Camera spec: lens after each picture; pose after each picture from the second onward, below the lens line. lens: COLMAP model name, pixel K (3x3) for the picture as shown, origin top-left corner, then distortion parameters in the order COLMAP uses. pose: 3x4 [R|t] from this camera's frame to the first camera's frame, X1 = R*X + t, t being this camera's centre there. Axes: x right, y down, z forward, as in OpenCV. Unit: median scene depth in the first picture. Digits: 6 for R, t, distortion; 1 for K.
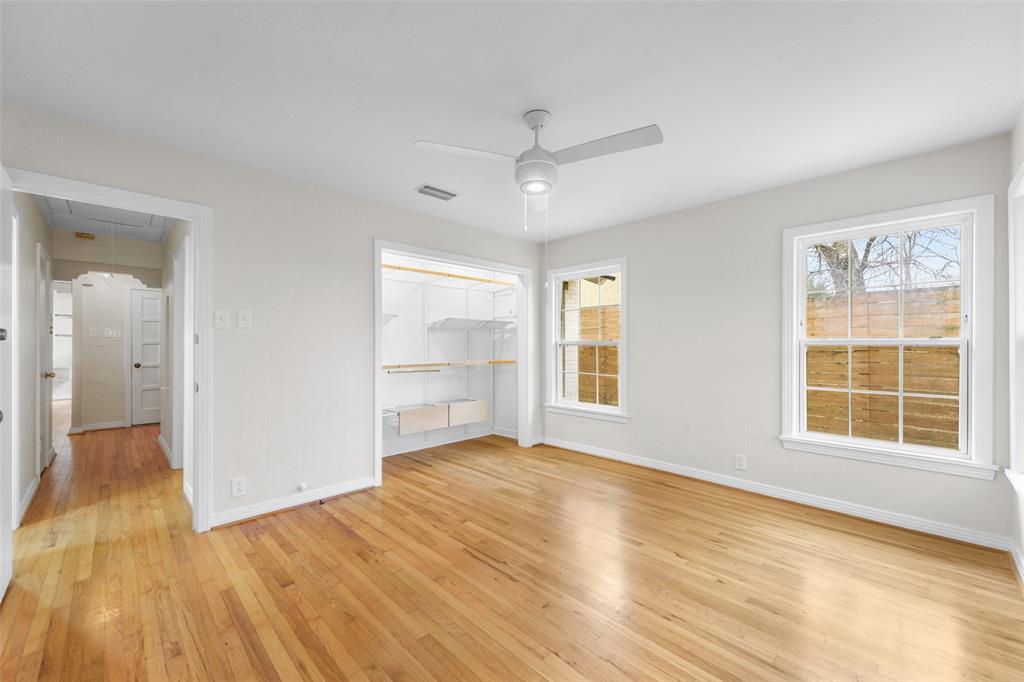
lens RADIAL K [[414.9, 0, 512.0], [0, 414.9, 341.0], [0, 0, 1]] dist [0.024022, 0.000062]
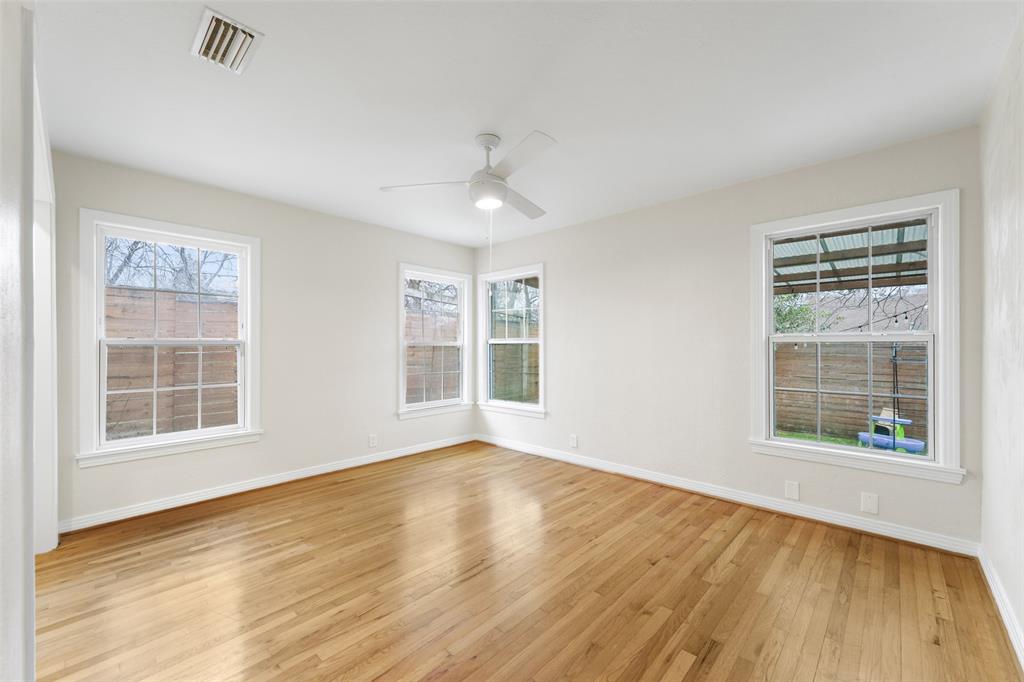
lens RADIAL K [[409.4, 0, 500.8], [0, 409.4, 347.3], [0, 0, 1]] dist [0.000398, 0.000008]
pose [[-0.030460, -0.005739, 0.999520, -0.542563], [-0.011983, 0.999914, 0.005376, 0.000588], [-0.999464, -0.011813, -0.030526, 0.529968]]
